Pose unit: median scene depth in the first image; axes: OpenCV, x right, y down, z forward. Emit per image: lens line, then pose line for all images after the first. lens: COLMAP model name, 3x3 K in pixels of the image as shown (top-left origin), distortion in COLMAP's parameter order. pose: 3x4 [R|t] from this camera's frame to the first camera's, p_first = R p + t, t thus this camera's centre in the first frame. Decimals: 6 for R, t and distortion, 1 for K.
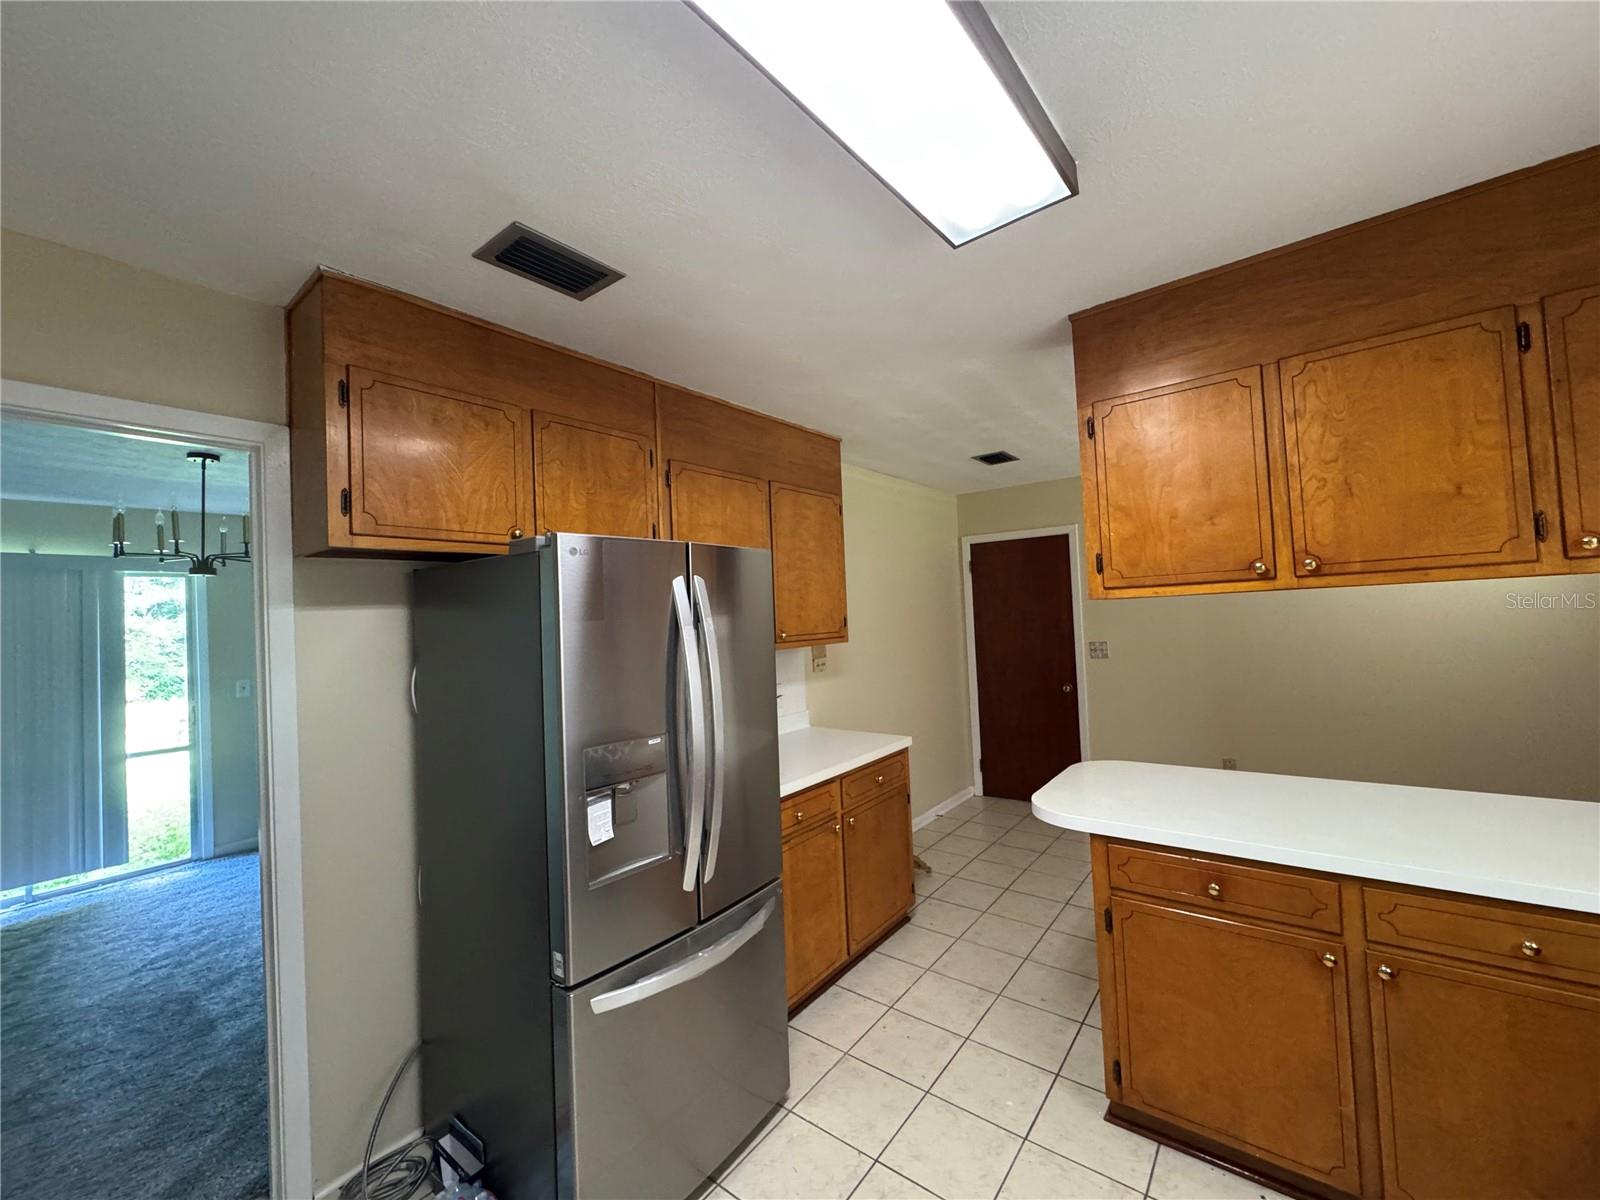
lens RADIAL K [[635.2, 0, 800.0], [0, 635.2, 595.0], [0, 0, 1]] dist [-0.007173, 0.000199]
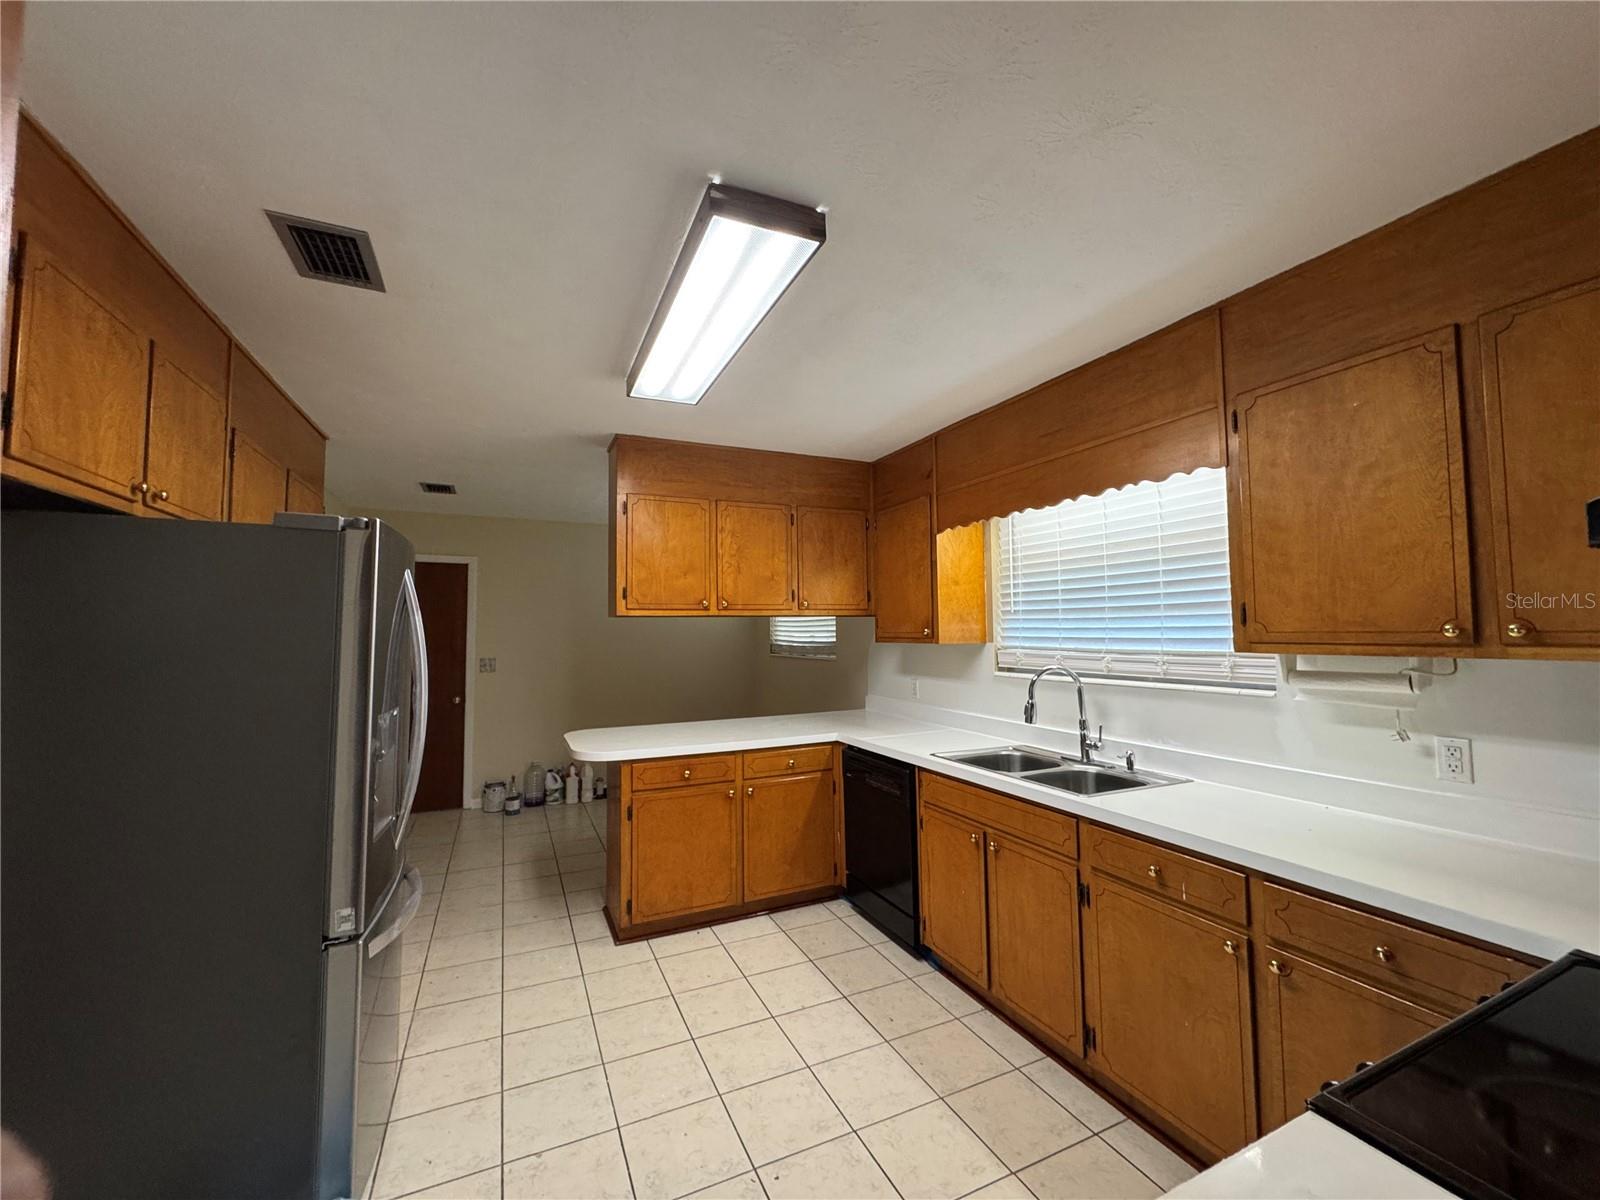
lens RADIAL K [[651.2, 0, 800.0], [0, 651.2, 600.0], [0, 0, 1]] dist [-0.000441, -0.000015]
pose [[0.445634, 0.087223, 0.890956, -0.943865], [-0.043203, 0.996178, -0.075915, 0.085904], [-0.894172, -0.004662, 0.447699, -0.151625]]
